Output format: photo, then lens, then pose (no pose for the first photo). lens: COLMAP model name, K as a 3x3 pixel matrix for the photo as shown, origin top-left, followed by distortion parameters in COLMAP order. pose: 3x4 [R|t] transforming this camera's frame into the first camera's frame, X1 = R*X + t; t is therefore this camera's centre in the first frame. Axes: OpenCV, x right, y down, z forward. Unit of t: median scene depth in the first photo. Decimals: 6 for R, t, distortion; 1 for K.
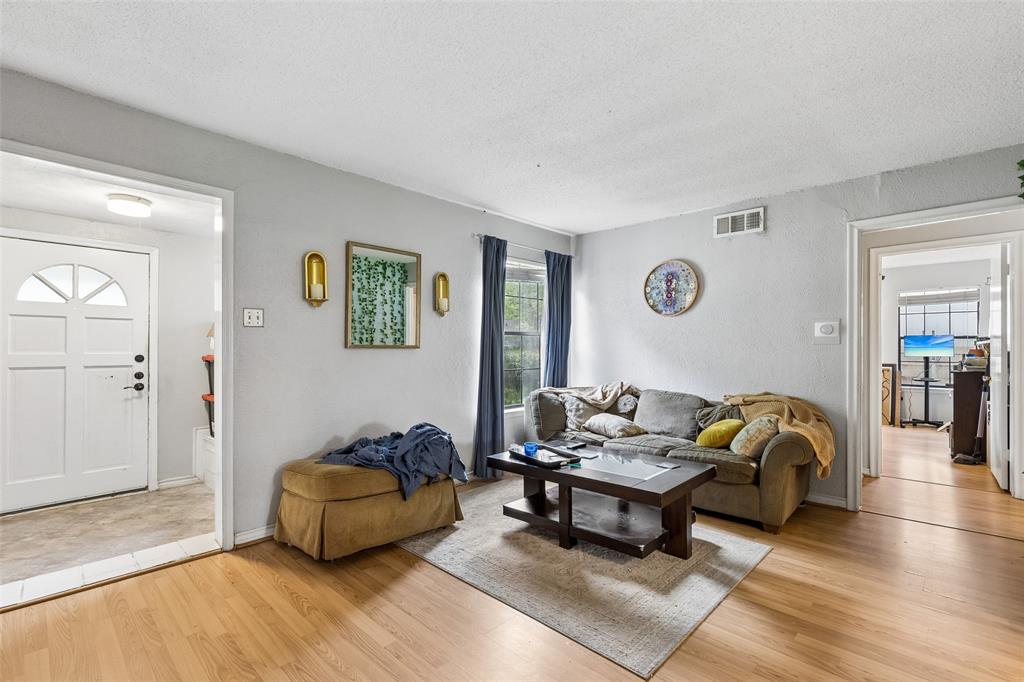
lens RADIAL K [[461.7, 0, 512.7], [0, 461.7, 342.4], [0, 0, 1]] dist [0.013885, -0.003486]
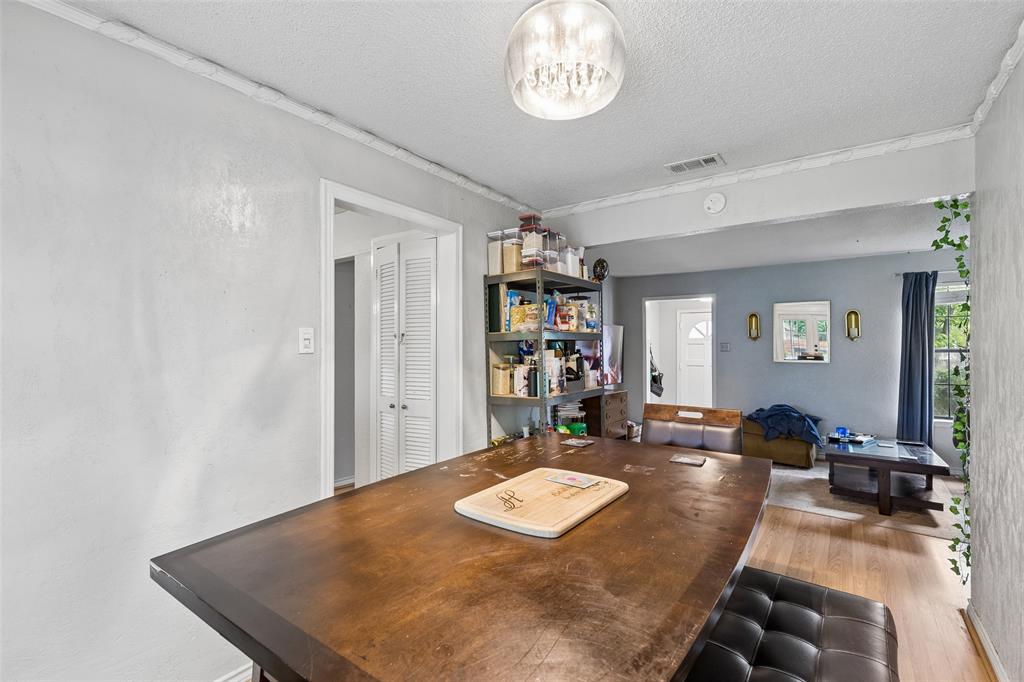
lens RADIAL K [[461.7, 0, 514.2], [0, 461.7, 342.7], [0, 0, 1]] dist [0.013885, -0.003486]
pose [[0.137324, -0.013055, -0.990440, 1.084683], [0.005994, 0.999906, -0.012349, -0.038741], [0.990508, -0.004241, 0.137390, -0.219014]]
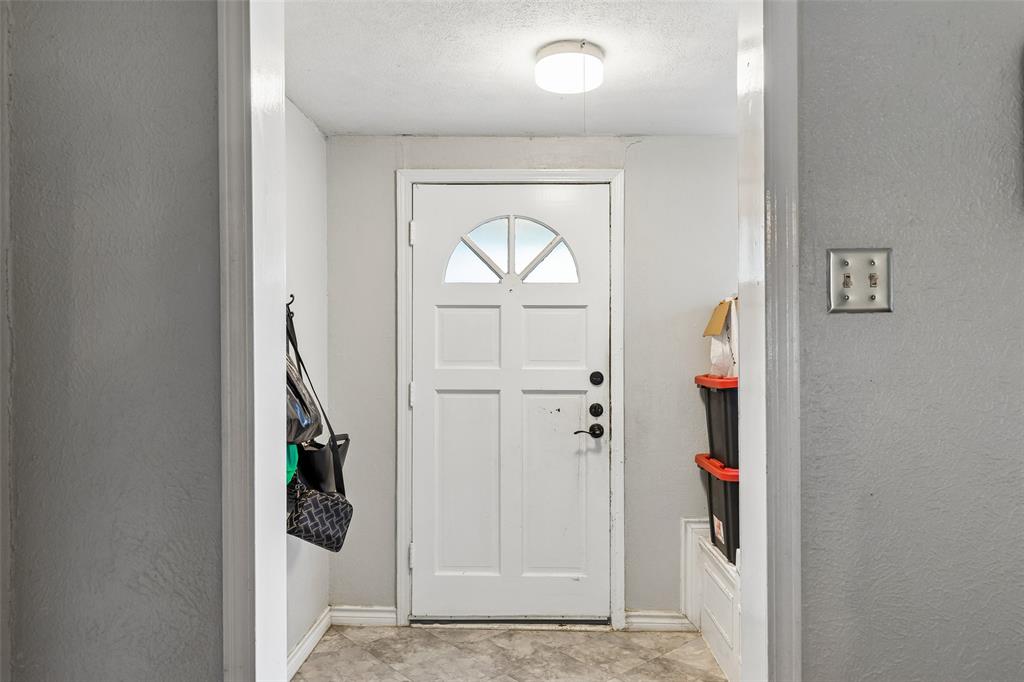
lens RADIAL K [[679.1, 0, 518.9], [0, 679.1, 343.1], [0, 0, 1]] dist [-0.003769, -0.000775]
pose [[0.677187, 0.000405, -0.735810, -0.287132], [0.008275, 0.999932, 0.008166, -0.013826], [0.735764, -0.011619, 0.677138, 0.405588]]
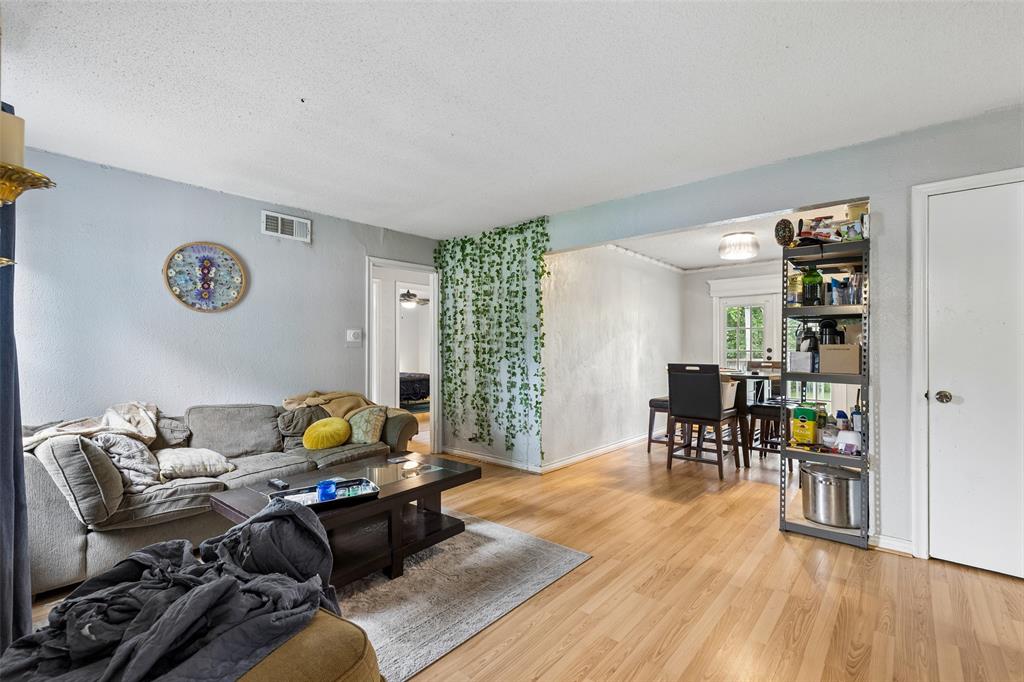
lens RADIAL K [[461.7, 0, 511.3], [0, 461.7, 342.6], [0, 0, 1]] dist [0.013885, -0.003486]
pose [[-0.049542, 0.009591, 0.998726, -0.546032], [-0.007565, 0.999922, -0.009978, 0.000446], [-0.998743, -0.008050, -0.049466, 0.569829]]
